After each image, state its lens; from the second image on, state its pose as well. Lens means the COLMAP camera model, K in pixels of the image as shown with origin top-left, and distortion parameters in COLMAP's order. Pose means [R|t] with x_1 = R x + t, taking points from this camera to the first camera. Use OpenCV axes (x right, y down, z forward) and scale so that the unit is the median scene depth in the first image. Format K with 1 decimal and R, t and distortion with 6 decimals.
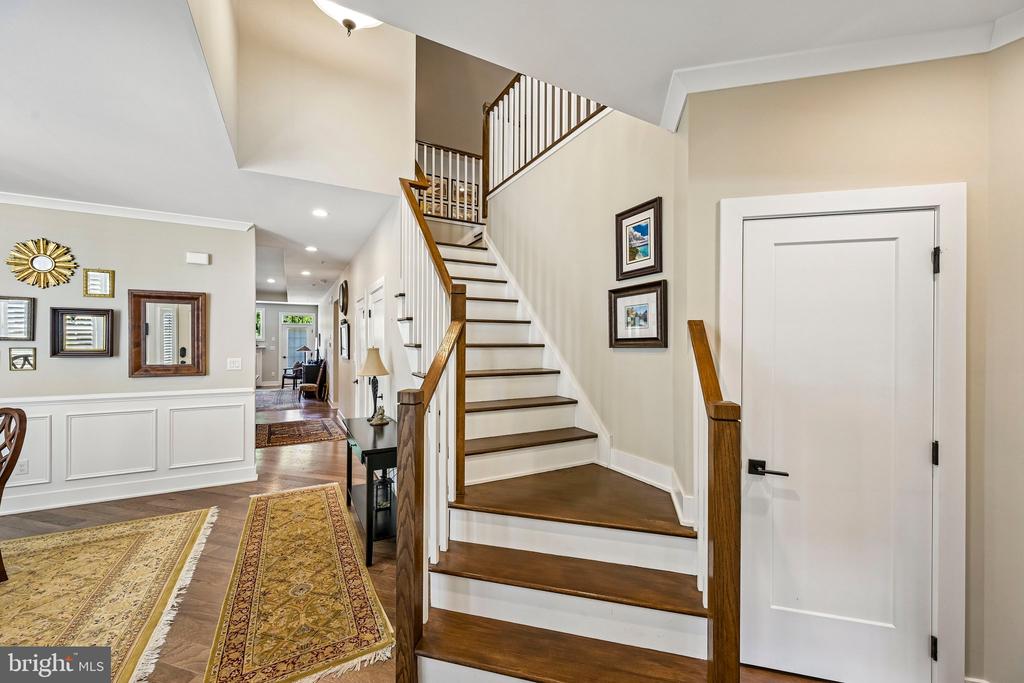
lens RADIAL K [[401.0, 0, 512.0], [0, 401.0, 341.5], [0, 0, 1]] dist [-0.001134, 0.000167]
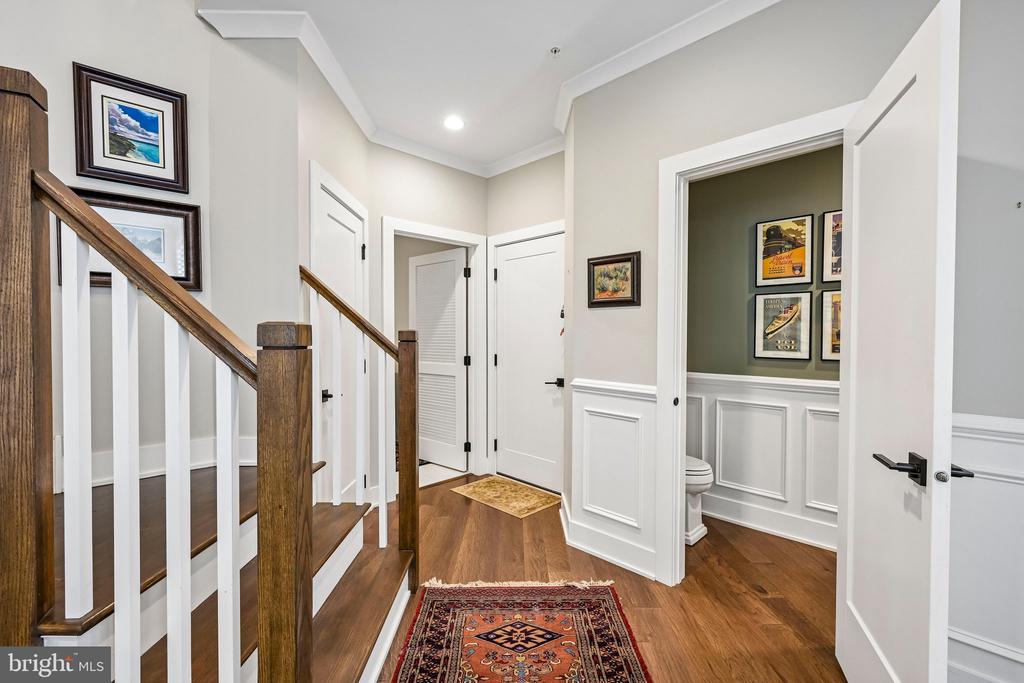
lens RADIAL K [[446.1, 0, 512.0], [0, 446.1, 341.5], [0, 0, 1]] dist [-0.000488, 0.000430]
pose [[-0.266190, -0.017565, 0.963760, -0.442015], [-0.001890, 0.999842, 0.017701, 0.067863], [-0.963919, 0.002891, -0.266181, 0.433129]]
